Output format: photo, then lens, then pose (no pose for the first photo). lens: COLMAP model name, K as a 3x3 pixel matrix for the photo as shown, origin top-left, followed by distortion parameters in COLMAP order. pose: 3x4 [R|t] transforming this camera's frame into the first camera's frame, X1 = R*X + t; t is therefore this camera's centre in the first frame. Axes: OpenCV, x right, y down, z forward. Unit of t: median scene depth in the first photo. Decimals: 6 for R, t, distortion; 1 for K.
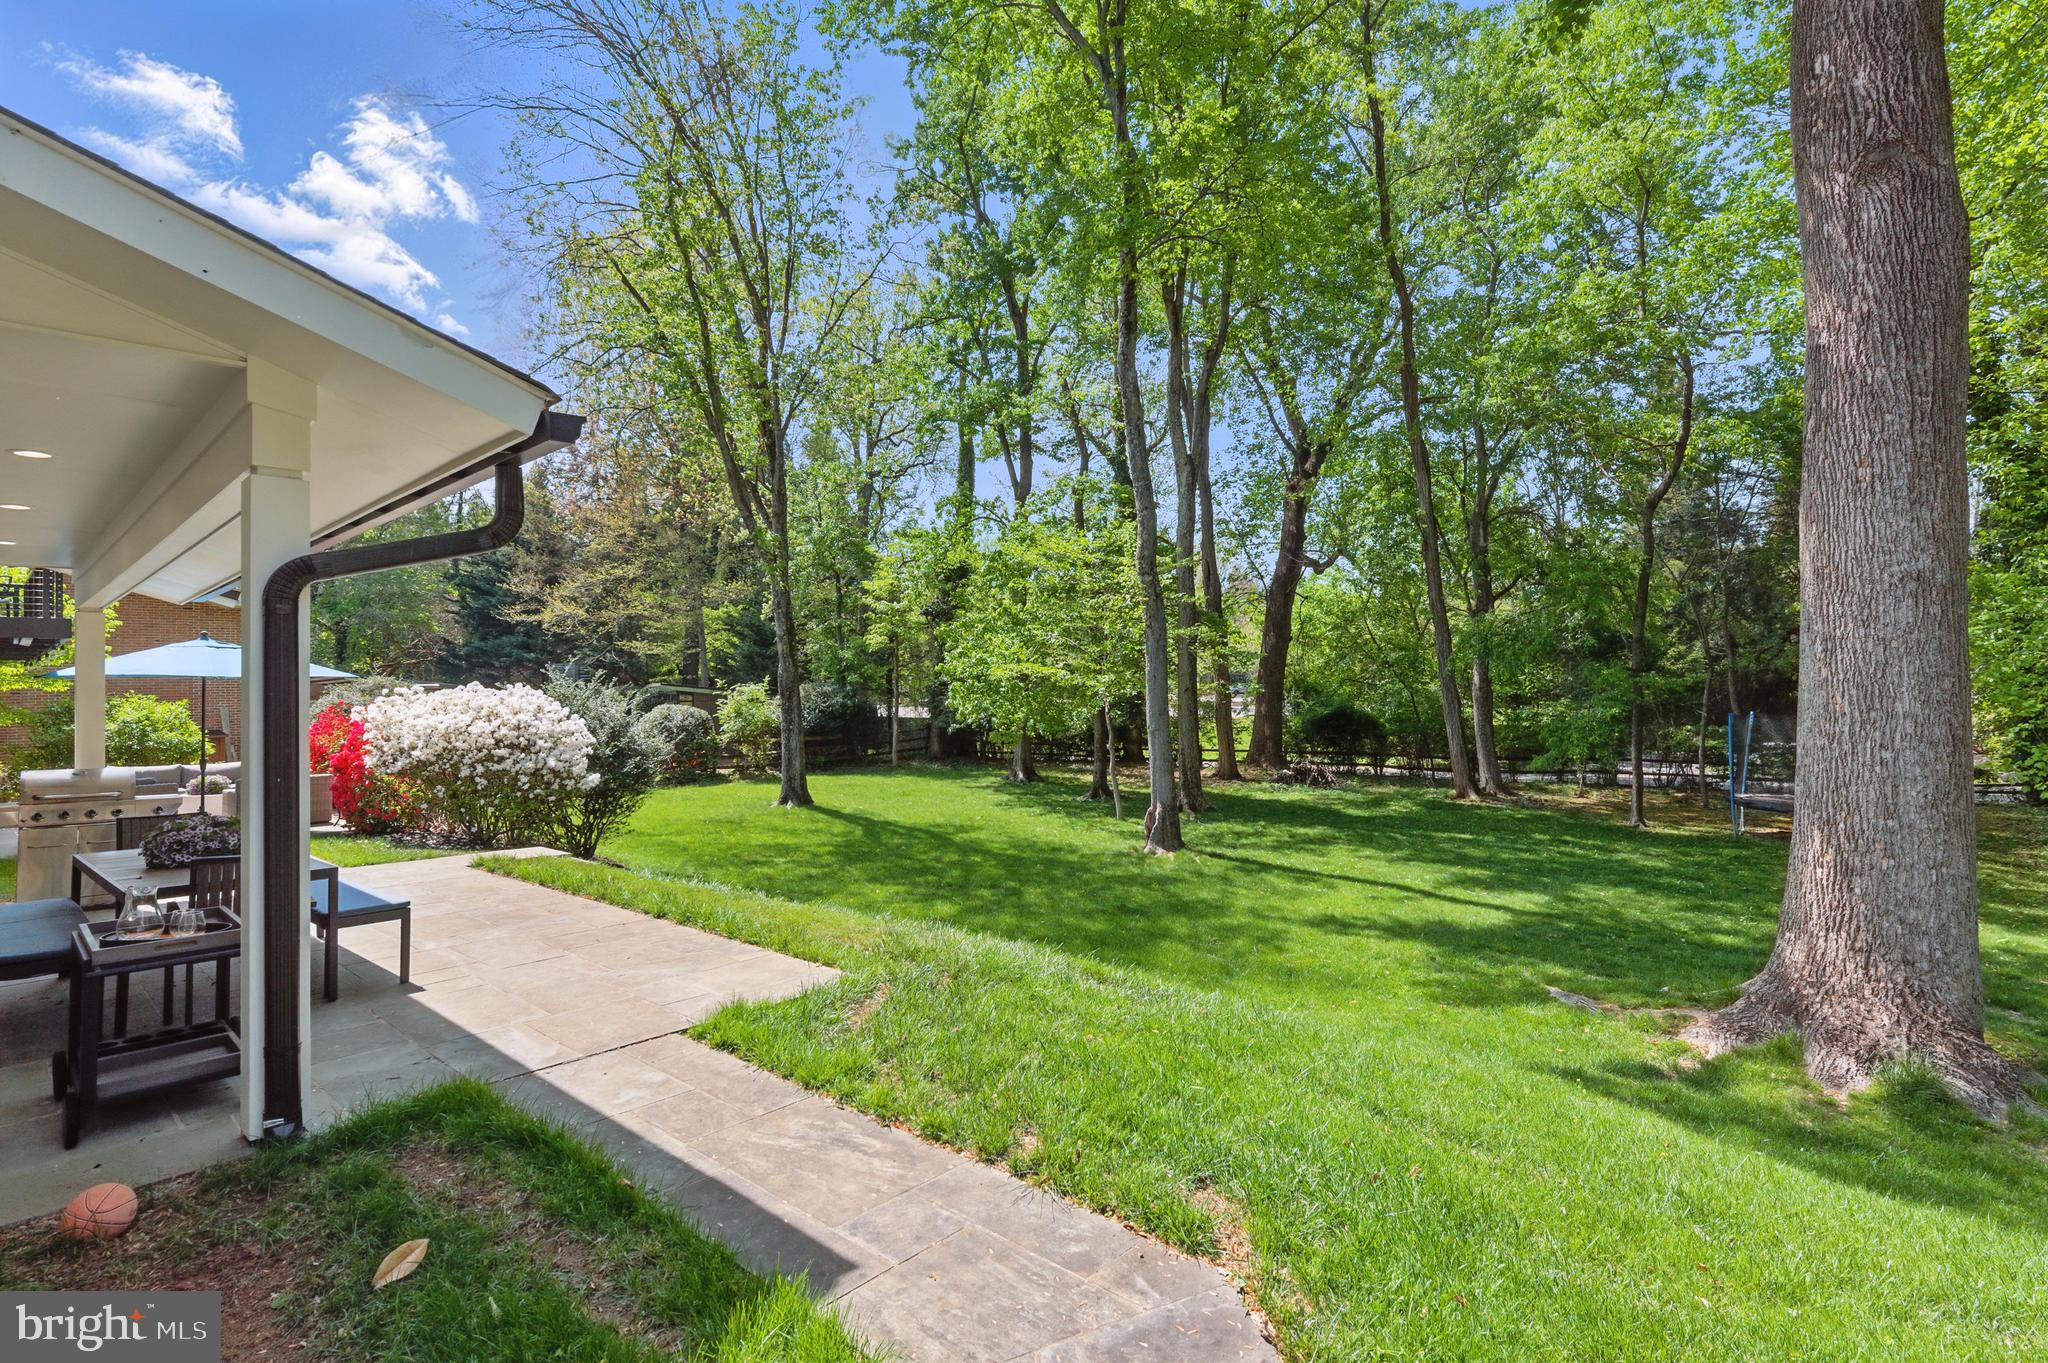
lens RADIAL K [[916.3, 0, 1031.0], [0, 916.3, 683.9], [0, 0, 1]] dist [-0.000562, 0.002112]
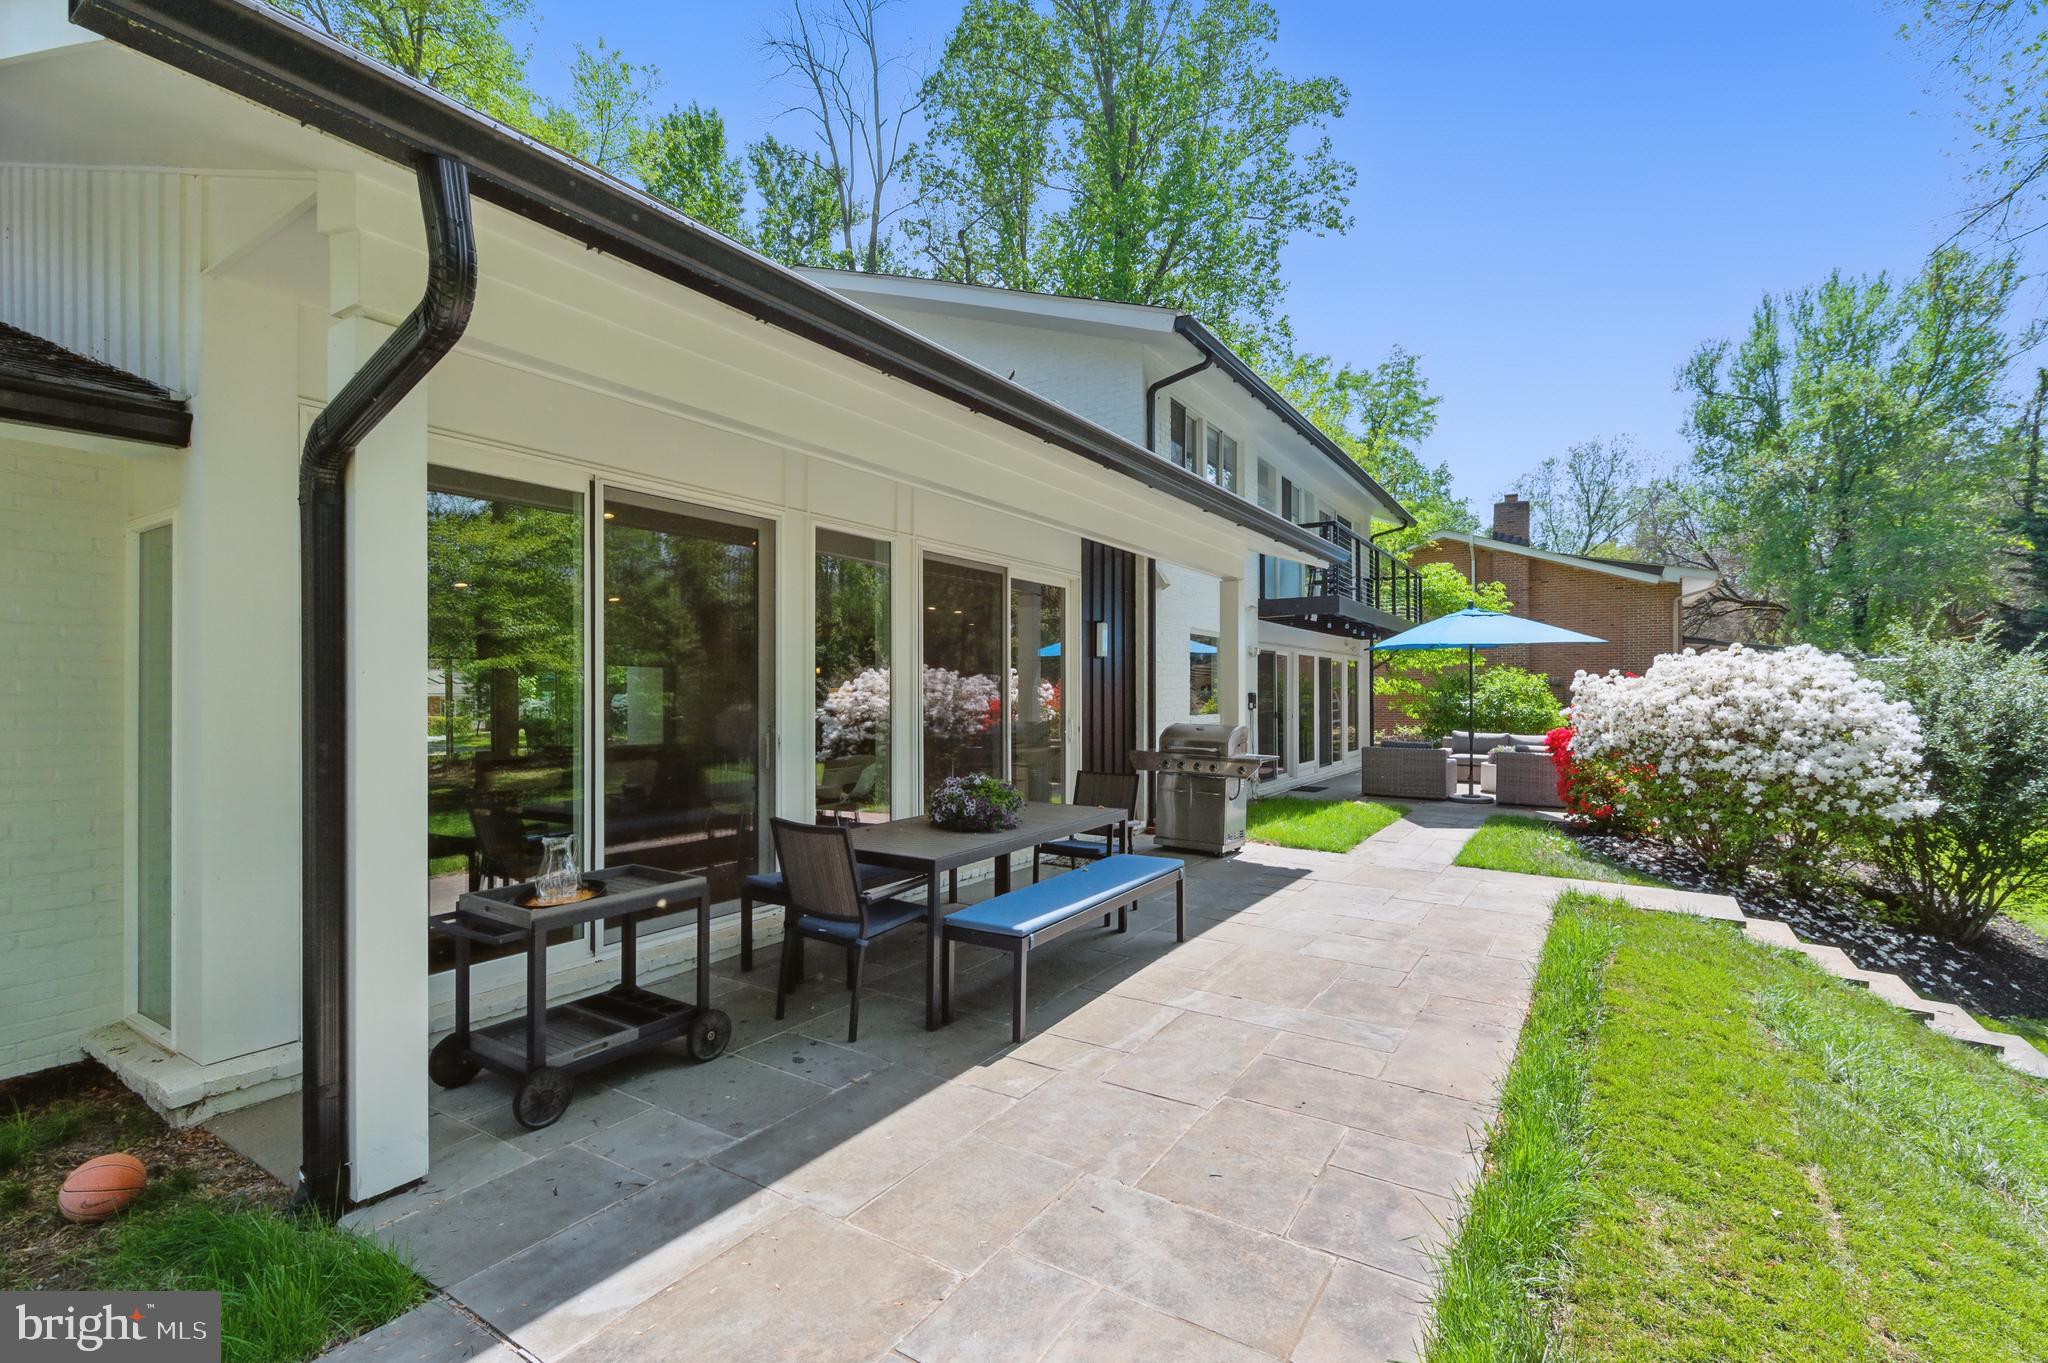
lens RADIAL K [[916.3, 0, 1032.6], [0, 916.3, 678.8], [0, 0, 1]] dist [-0.000562, 0.002112]
pose [[0.174069, 0.010204, -0.984681, 0.004180], [0.003199, 0.999935, 0.010928, 0.016699], [0.984728, -0.005052, 0.174025, 0.379753]]
